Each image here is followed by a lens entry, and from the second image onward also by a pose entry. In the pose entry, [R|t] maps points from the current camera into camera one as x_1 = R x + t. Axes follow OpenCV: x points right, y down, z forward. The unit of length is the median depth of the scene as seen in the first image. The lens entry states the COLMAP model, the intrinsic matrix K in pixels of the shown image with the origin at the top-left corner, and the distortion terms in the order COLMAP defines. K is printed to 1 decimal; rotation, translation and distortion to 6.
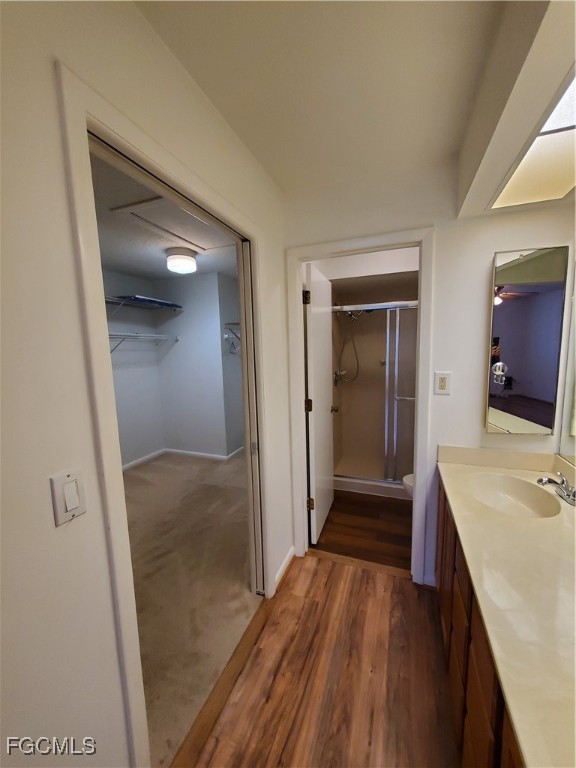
lens RADIAL K [[306.0, 0, 288.0], [0, 306.0, 384.0], [0, 0, 1]] dist [0.000300, -0.000257]
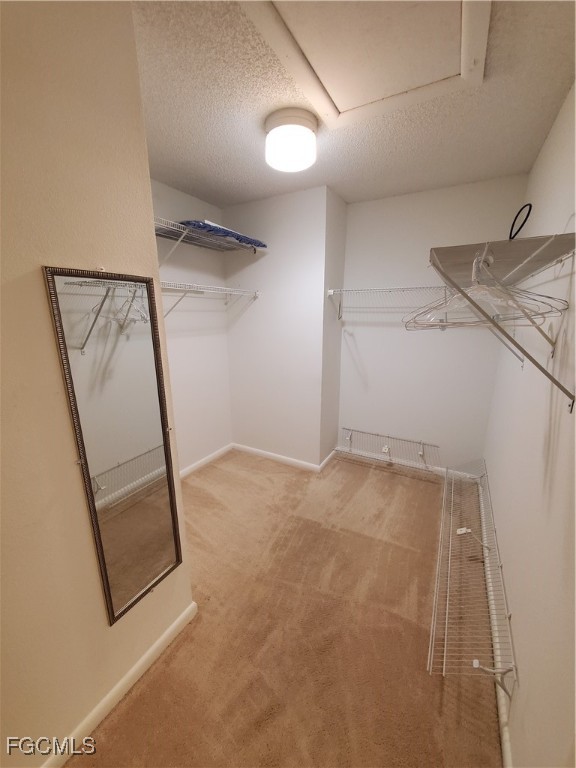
lens RADIAL K [[306.0, 0, 288.0], [0, 306.0, 384.0], [0, 0, 1]] dist [0.000300, -0.000257]
pose [[0.989093, 0.057440, -0.135634, -0.194793], [-0.041461, 0.992169, 0.117823, -0.034796], [0.141339, -0.110915, 0.983728, 0.323774]]
